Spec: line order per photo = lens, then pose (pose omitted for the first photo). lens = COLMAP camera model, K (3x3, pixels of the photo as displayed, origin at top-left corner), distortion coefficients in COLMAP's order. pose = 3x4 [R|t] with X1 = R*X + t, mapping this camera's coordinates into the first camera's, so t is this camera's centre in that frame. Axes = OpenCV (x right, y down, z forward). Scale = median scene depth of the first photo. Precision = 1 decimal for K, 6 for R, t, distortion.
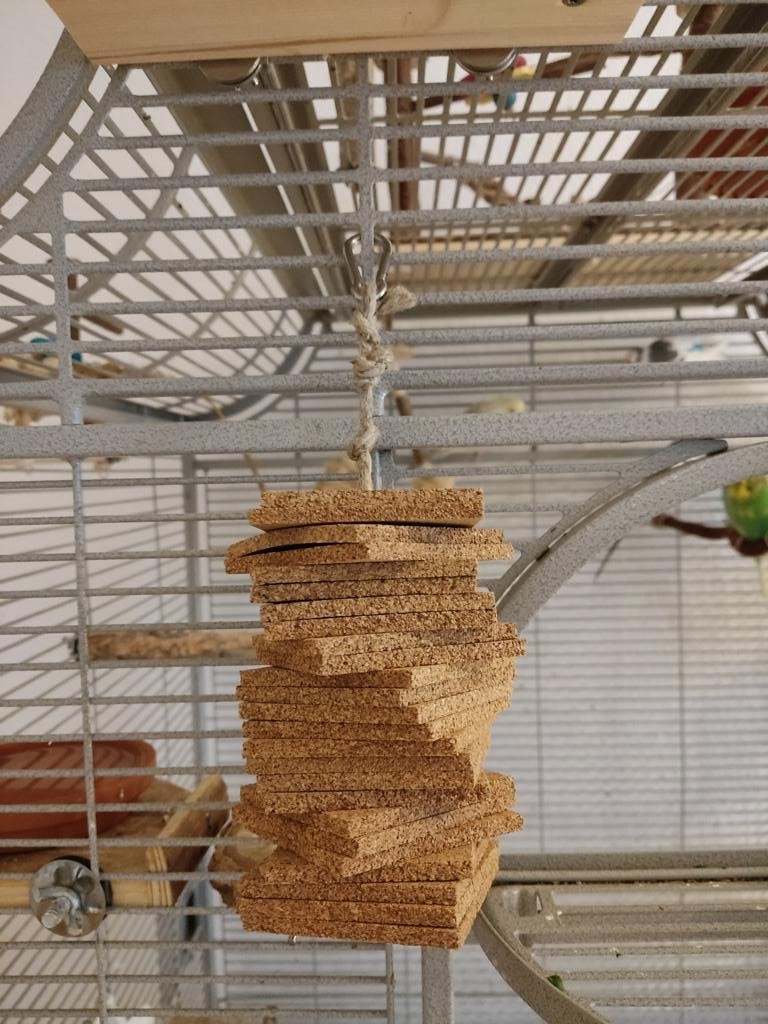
lens RADIAL K [[772.6, 0, 382.6], [0, 772.6, 504.5], [0, 0, 1]] dist [0.004298, -0.003739]
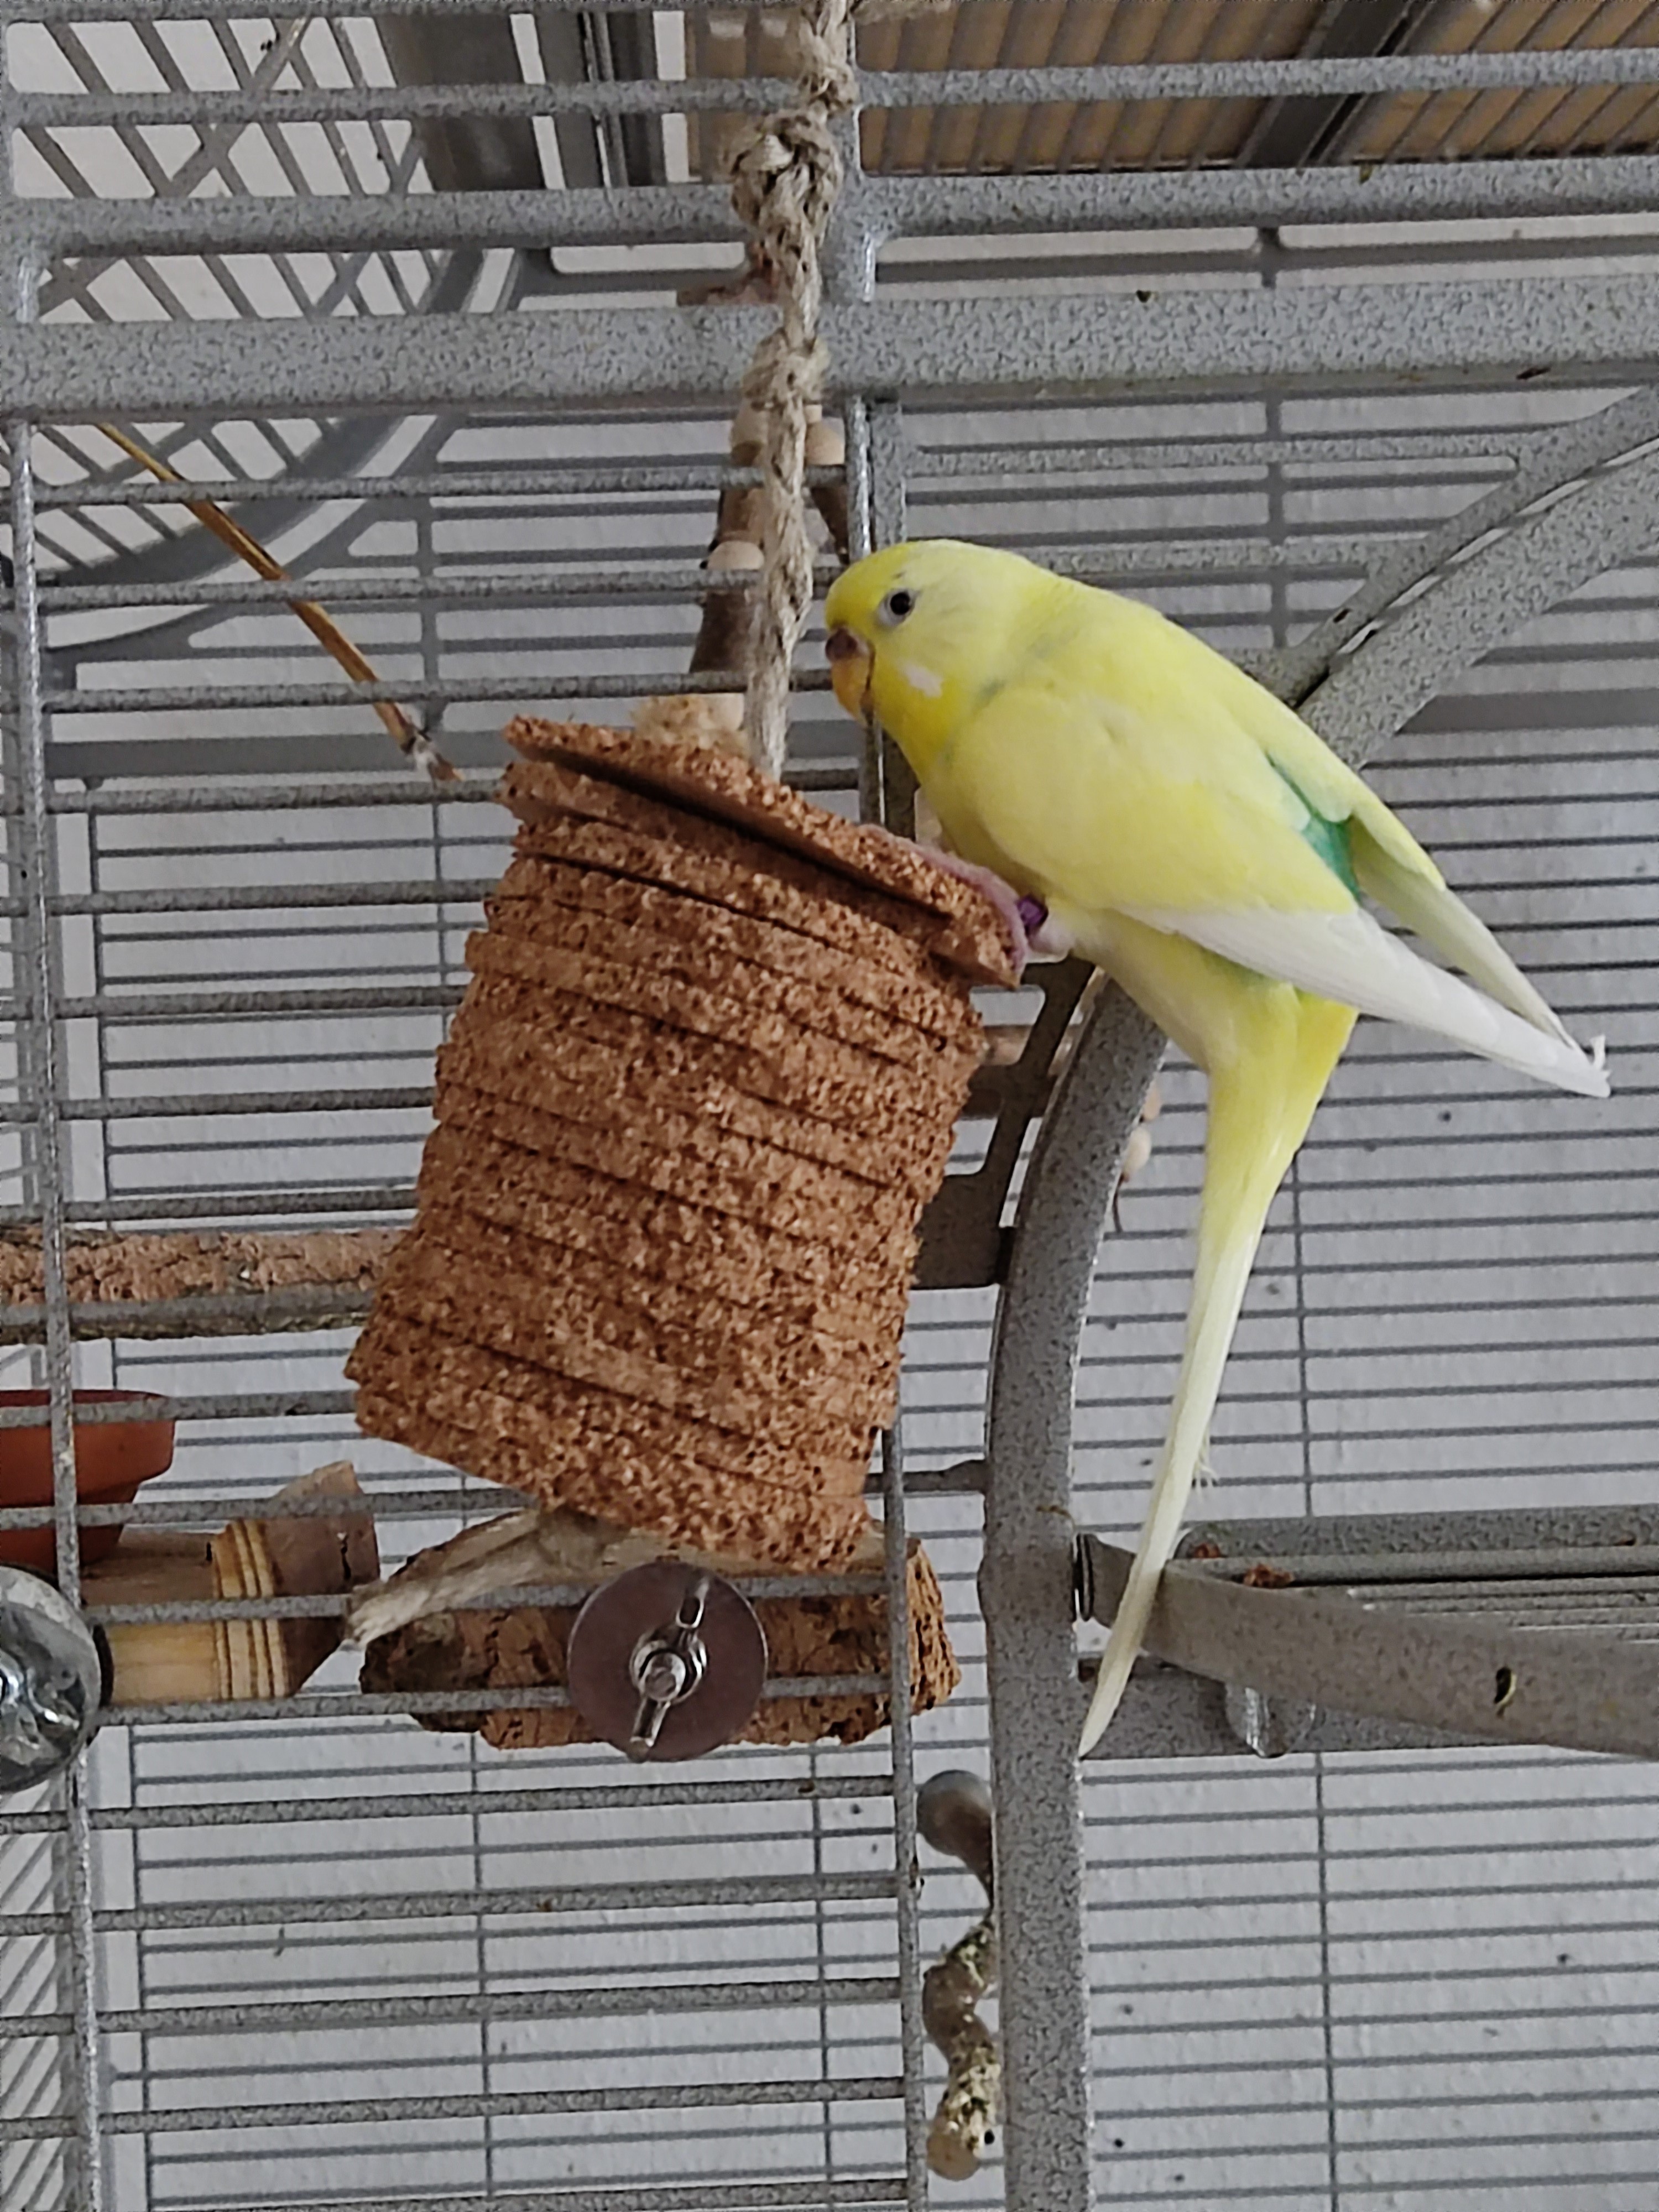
lens RADIAL K [[3276.7, 0, 829.1], [0, 3276.7, 1104.9], [0, 0, 1]] dist [0.032211, 0.000000]
pose [[0.998405, -0.009325, 0.055689, -0.105899], [0.010140, 0.999845, -0.014381, 0.272249], [-0.055546, 0.014923, 0.998345, -0.517531]]
